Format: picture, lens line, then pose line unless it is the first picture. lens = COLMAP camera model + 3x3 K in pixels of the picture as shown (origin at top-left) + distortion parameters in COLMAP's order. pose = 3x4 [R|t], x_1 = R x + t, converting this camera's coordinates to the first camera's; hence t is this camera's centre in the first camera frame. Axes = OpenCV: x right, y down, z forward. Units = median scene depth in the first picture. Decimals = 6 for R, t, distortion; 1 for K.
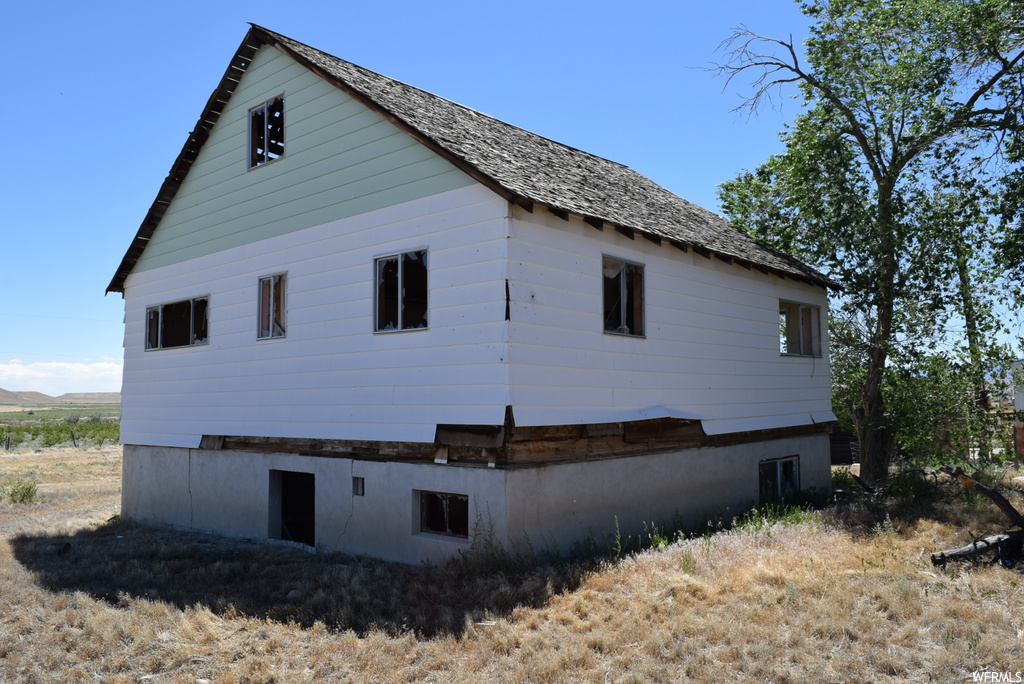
lens RADIAL K [[791.7, 0, 515.1], [0, 791.7, 340.7], [0, 0, 1]] dist [-0.028717, 0.011190]
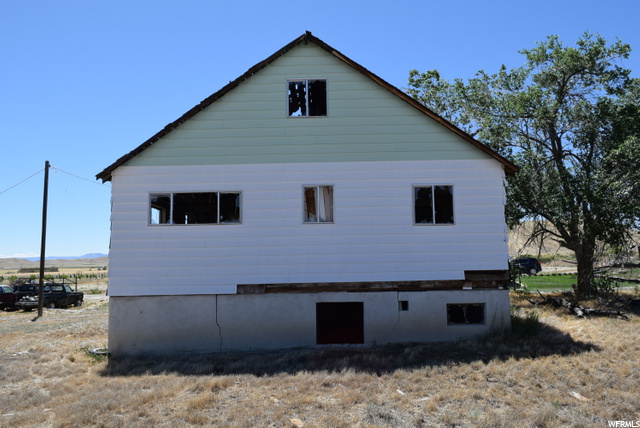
lens RADIAL K [[494.8, 0, 320.4], [0, 494.8, 208.7], [0, 0, 1]] dist [-0.028717, 0.011190]
pose [[0.759898, 0.059749, 0.647291, -1.086964], [-0.040036, 0.998178, -0.045137, 0.014801], [-0.648808, 0.008384, 0.760906, 0.226819]]
